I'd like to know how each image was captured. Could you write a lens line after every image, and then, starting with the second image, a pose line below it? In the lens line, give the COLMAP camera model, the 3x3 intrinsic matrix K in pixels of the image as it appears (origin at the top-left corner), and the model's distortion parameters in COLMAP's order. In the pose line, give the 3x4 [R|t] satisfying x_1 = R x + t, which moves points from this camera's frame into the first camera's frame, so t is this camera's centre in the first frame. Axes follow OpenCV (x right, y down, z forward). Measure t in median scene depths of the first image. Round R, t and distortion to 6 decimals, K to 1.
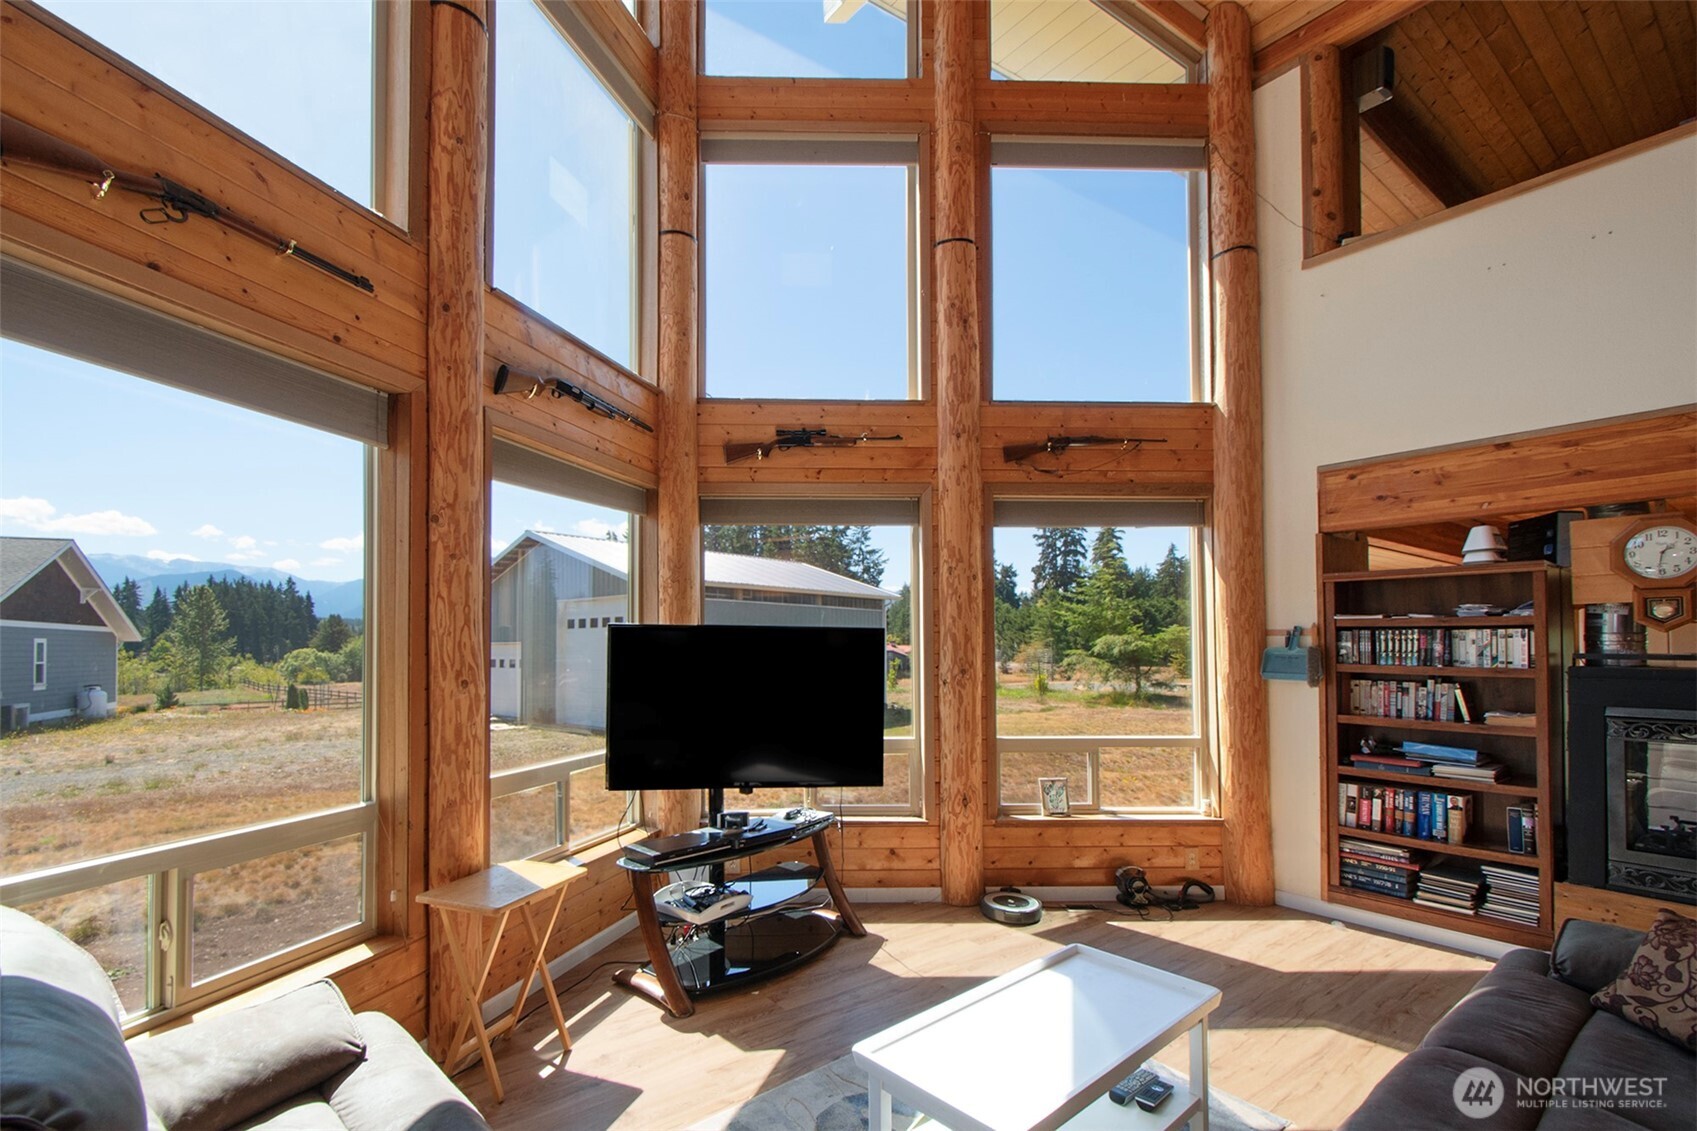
lens RADIAL K [[763.8, 0, 850.2], [0, 763.8, 639.9], [0, 0, 1]] dist [0.000084, -0.000587]
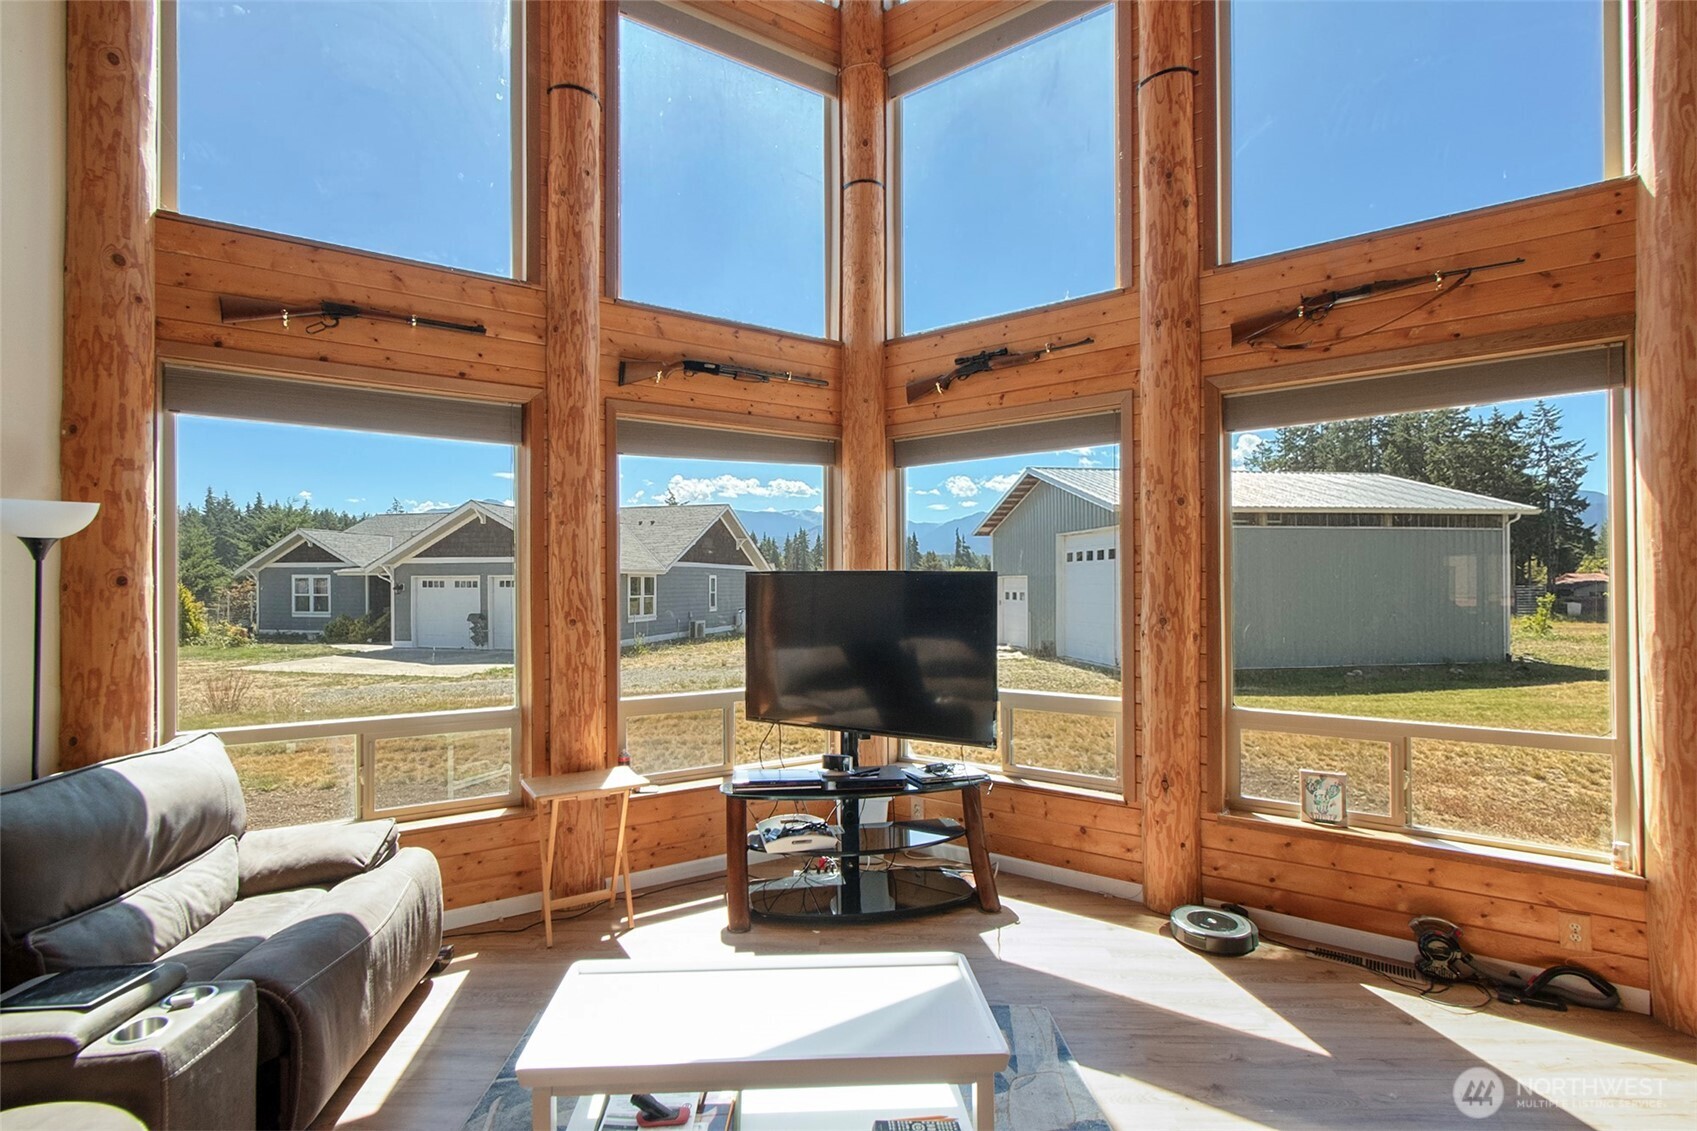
lens RADIAL K [[826.4, 0, 912.1], [0, 826.4, 598.0], [0, 0, 1]] dist [0.001923, -0.006042]
pose [[0.783590, 0.003252, -0.621269, 0.479615], [0.010579, 0.999771, 0.018577, -0.001502], [0.621188, -0.021129, 0.783377, 0.163598]]
